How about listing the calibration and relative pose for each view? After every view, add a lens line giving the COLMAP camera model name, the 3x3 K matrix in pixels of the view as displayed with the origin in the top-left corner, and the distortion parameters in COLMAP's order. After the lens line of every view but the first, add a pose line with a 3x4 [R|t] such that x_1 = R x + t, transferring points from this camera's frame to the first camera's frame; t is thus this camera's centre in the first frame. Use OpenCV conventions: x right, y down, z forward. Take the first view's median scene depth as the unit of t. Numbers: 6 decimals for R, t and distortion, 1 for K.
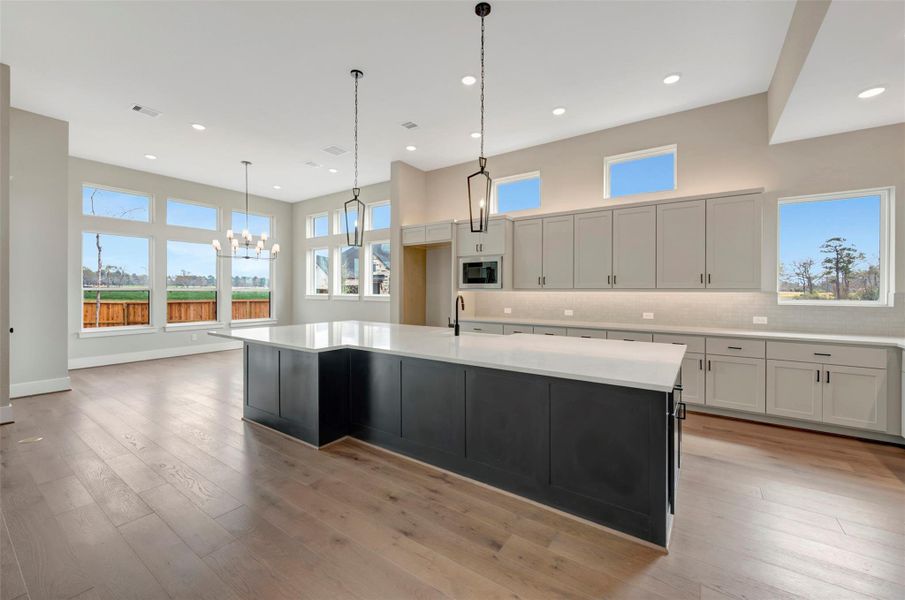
lens RADIAL K [[362.7, 0, 454.4], [0, 362.7, 293.2], [0, 0, 1]] dist [-0.001418, -0.000681]
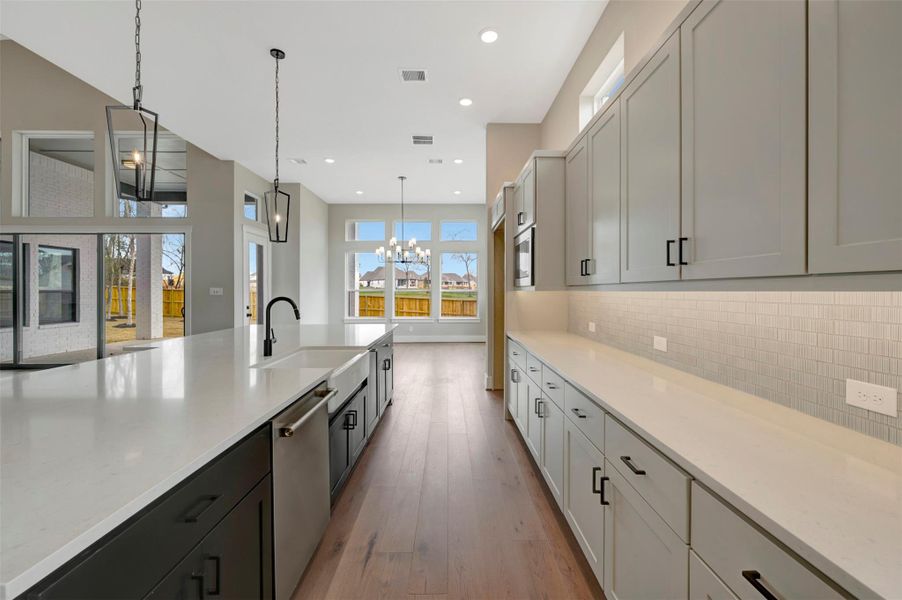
lens RADIAL K [[353.6, 0, 448.4], [0, 353.6, 292.3], [0, 0, 1]] dist [-0.000248, 0.000470]
pose [[0.573013, 0.002710, -0.819541, 0.469545], [-0.007187, 0.999973, -0.001718, -0.001037], [0.819514, 0.006874, 0.573017, 0.551017]]
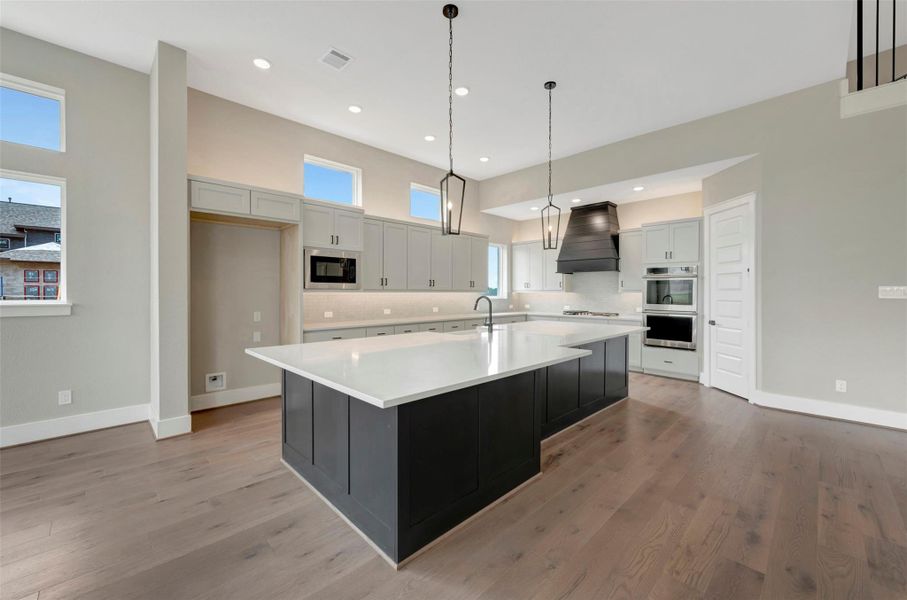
lens RADIAL K [[371.4, 0, 453.5], [0, 371.4, 293.9], [0, 0, 1]] dist [-0.000669, -0.000247]
pose [[0.177473, -0.007469, 0.984097, -0.696222], [0.005449, 0.999963, 0.006606, -0.005586], [-0.984111, 0.004190, 0.177507, 0.565200]]
